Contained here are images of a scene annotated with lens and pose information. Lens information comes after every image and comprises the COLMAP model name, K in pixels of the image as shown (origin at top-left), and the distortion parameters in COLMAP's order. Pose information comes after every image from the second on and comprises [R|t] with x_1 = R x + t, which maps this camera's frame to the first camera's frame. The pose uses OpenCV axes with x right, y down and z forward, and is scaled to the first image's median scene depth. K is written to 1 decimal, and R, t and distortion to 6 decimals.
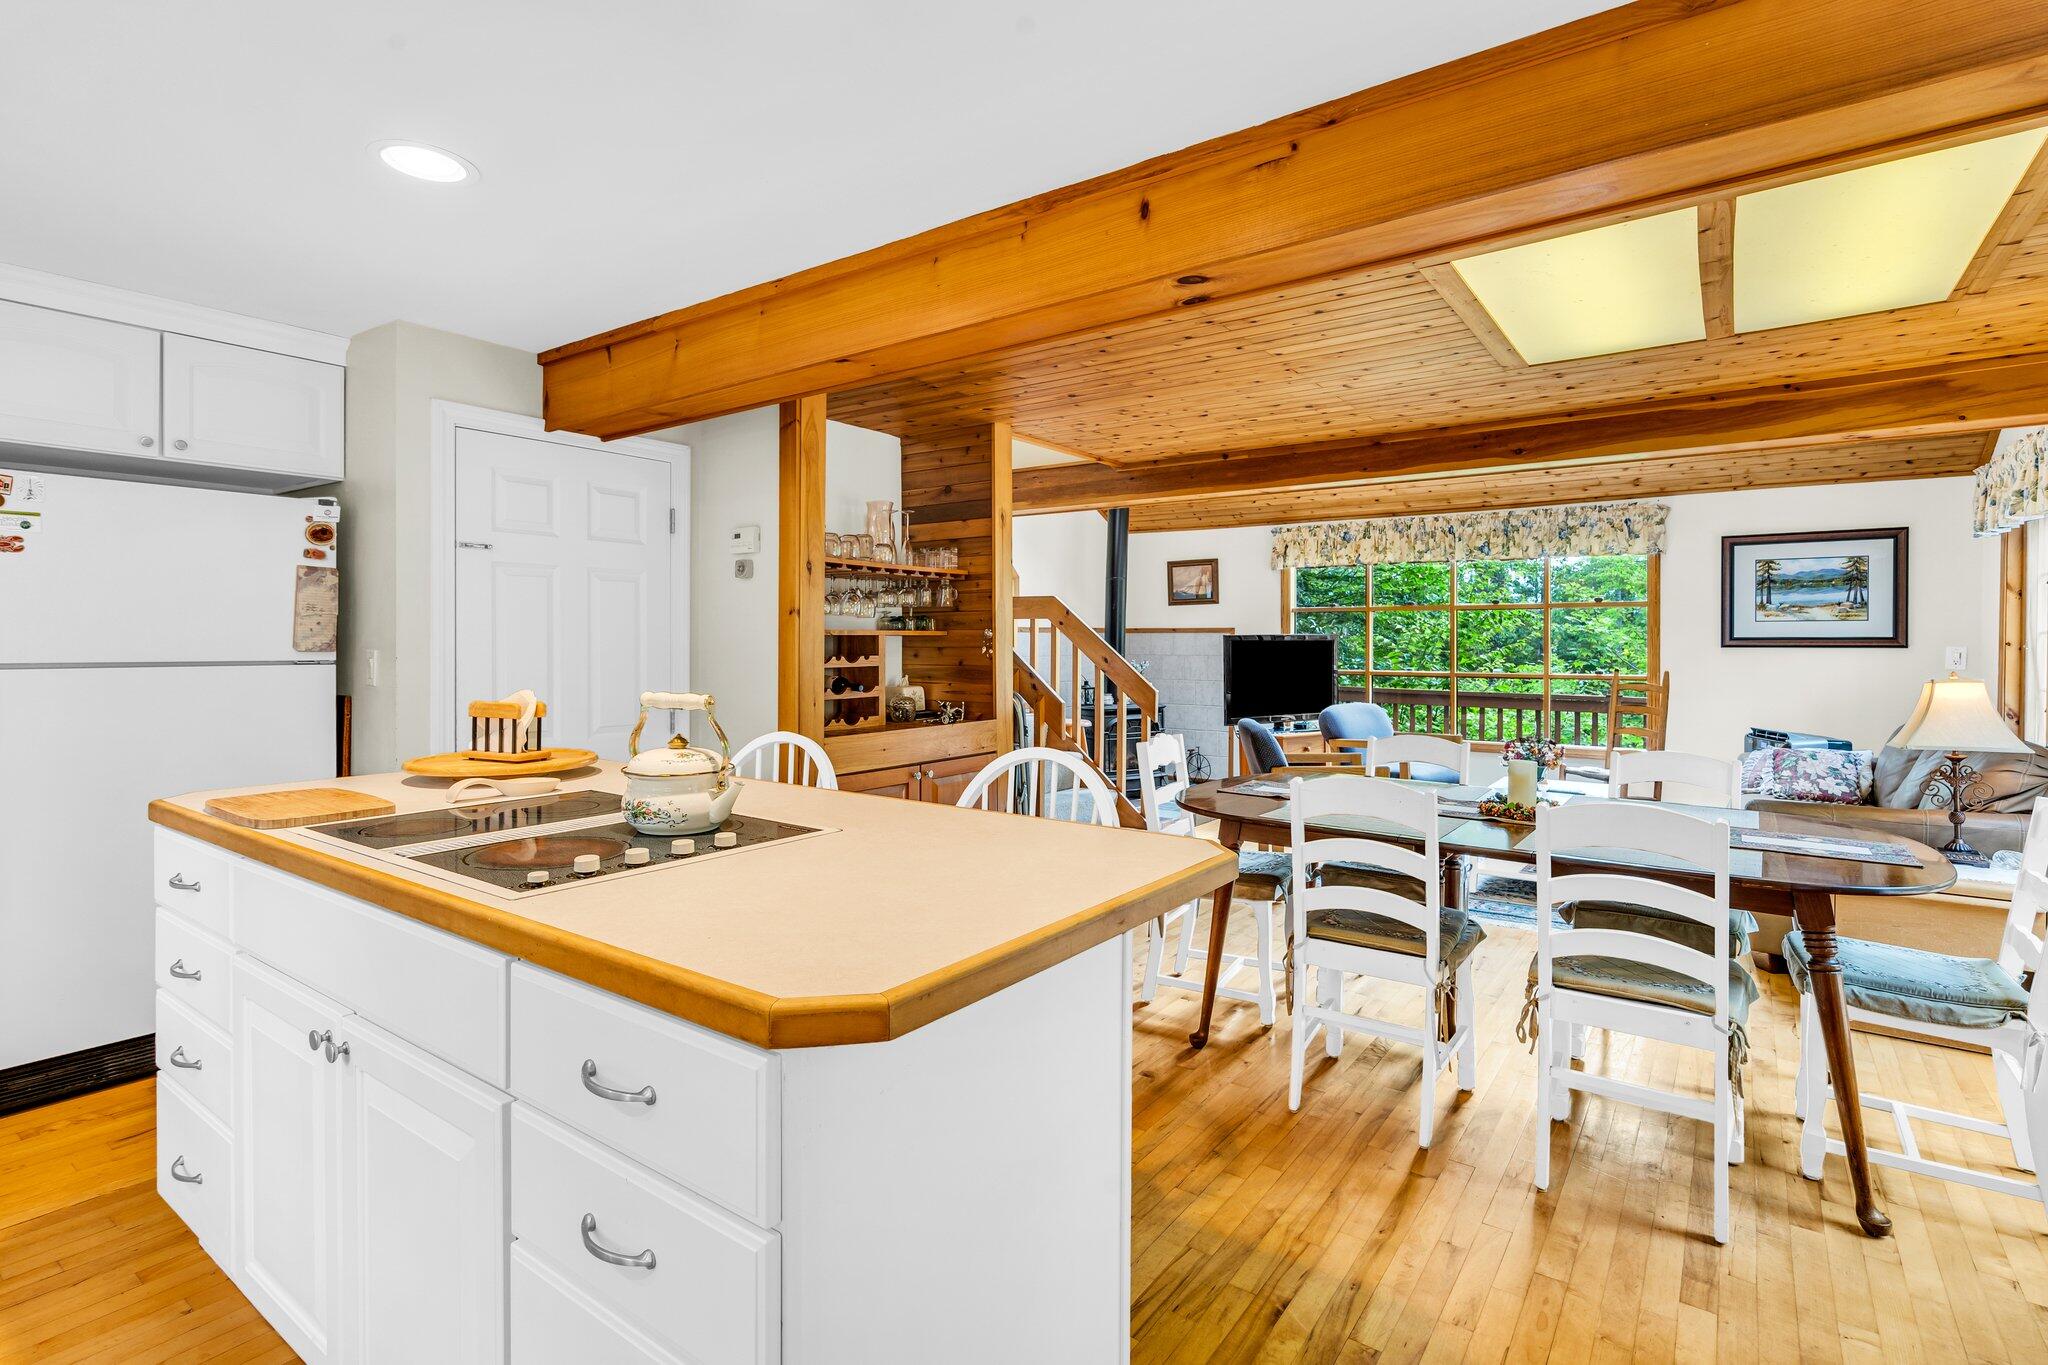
lens RADIAL K [[893.3, 0, 1237.2], [0, 893.3, 636.4], [0, 0, 1]] dist [-0.001201, -0.000049]
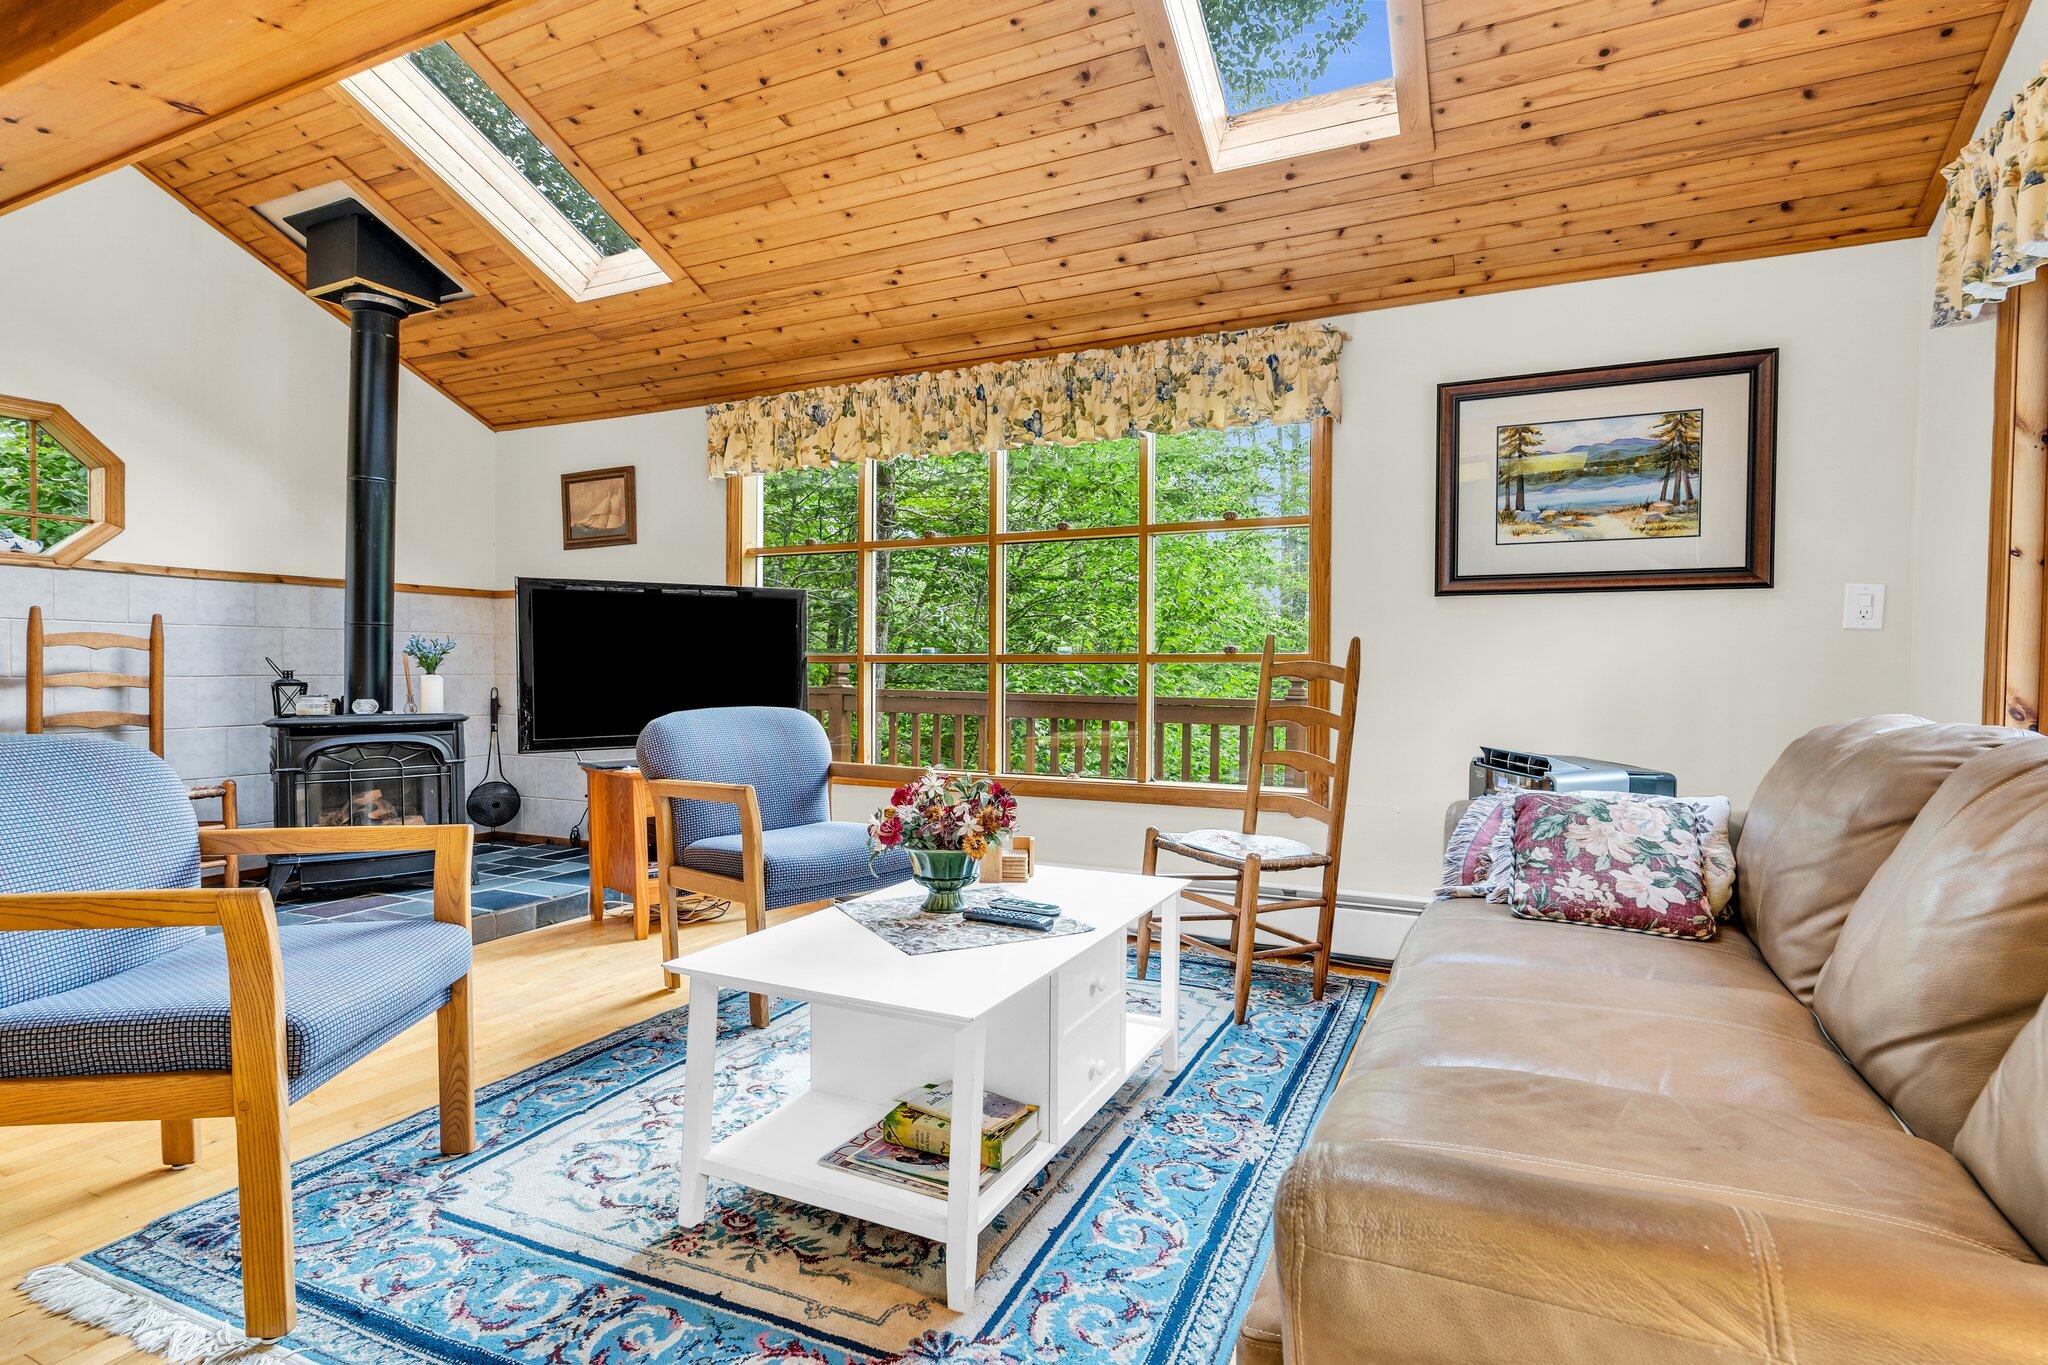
lens RADIAL K [[916.6, 0, 1145.1], [0, 916.6, 680.8], [0, 0, 1]] dist [-0.001022, 0.000778]
pose [[0.992312, -0.002170, 0.123740, 0.314263], [-0.000616, 0.999747, 0.022467, 0.051652], [-0.123757, -0.022371, 0.992060, 0.498003]]
